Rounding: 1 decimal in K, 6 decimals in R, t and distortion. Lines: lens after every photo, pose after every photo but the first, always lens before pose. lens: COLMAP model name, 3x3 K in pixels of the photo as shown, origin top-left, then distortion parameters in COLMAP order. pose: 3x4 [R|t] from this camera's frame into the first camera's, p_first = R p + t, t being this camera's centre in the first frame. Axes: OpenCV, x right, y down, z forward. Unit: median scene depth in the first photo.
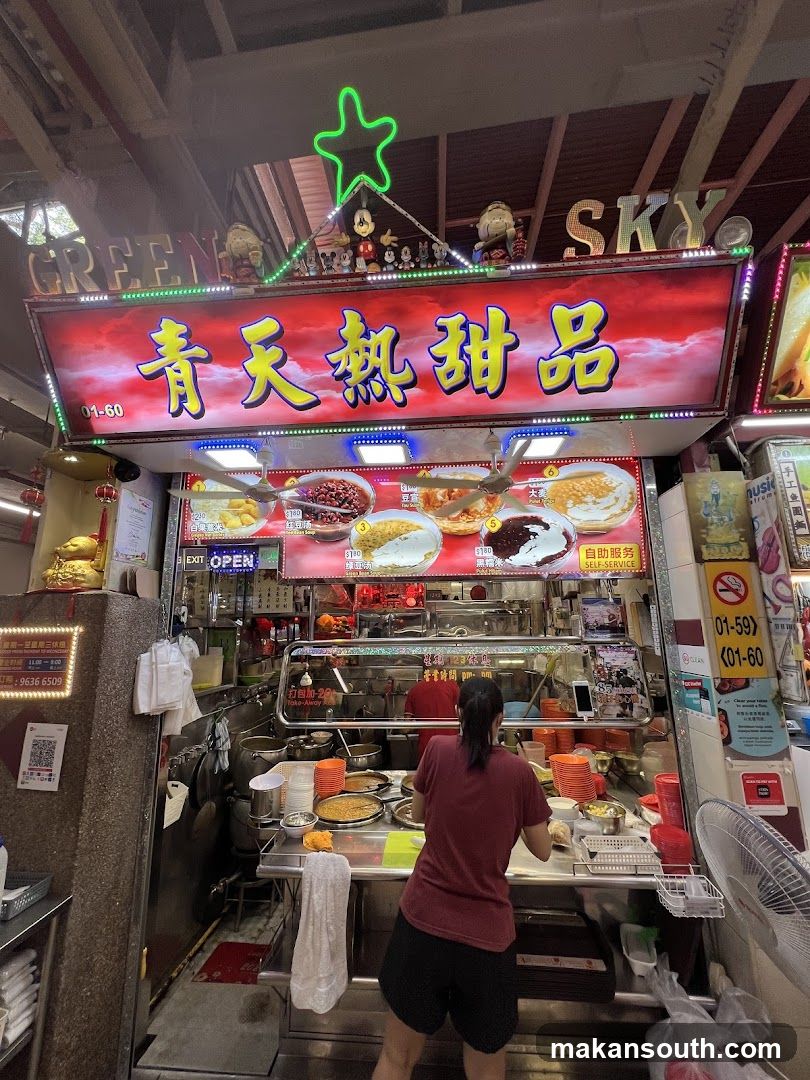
lens RADIAL K [[432.5, 0, 403.3], [0, 432.5, 543.0], [0, 0, 1]] dist [-0.002678, 0.000286]
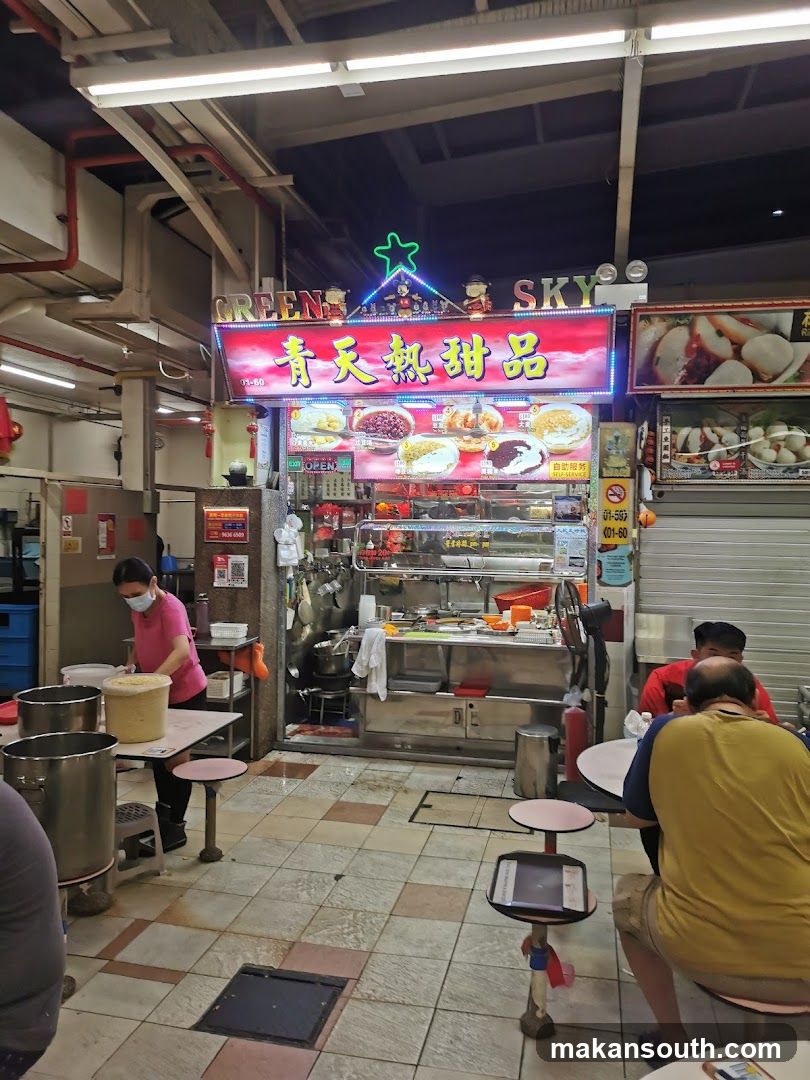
lens RADIAL K [[840.4, 0, 401.2], [0, 840.4, 540.9], [0, 0, 1]] dist [0.034399, 0.003686]
pose [[0.989048, 0.028596, -0.144795, 0.396607], [0.003418, 0.976350, 0.216170, -0.427669], [0.147552, -0.214297, 0.965559, -2.335085]]
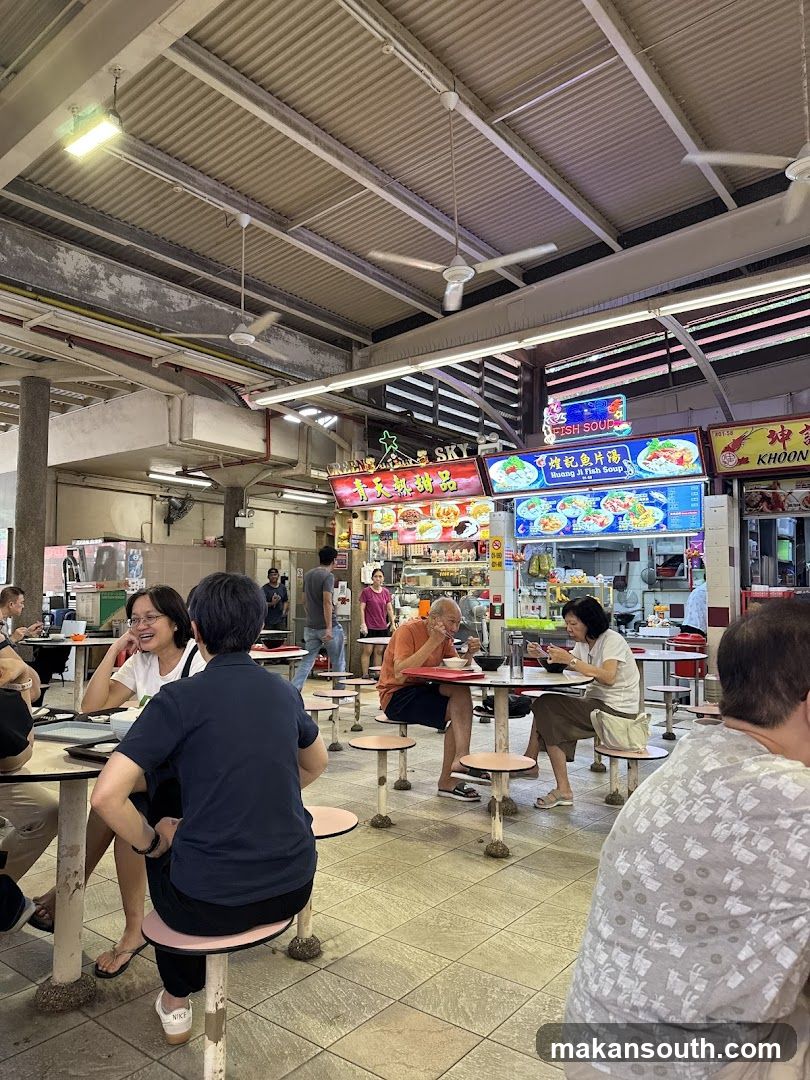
lens RADIAL K [[763.9, 0, 402.8], [0, 763.9, 542.5], [0, 0, 1]] dist [-0.007972, -0.000276]
pose [[0.834209, -0.024695, -0.550896, 3.398299], [0.095546, 0.990360, 0.100289, -0.578728], [0.543108, -0.136298, 0.828527, -4.321829]]
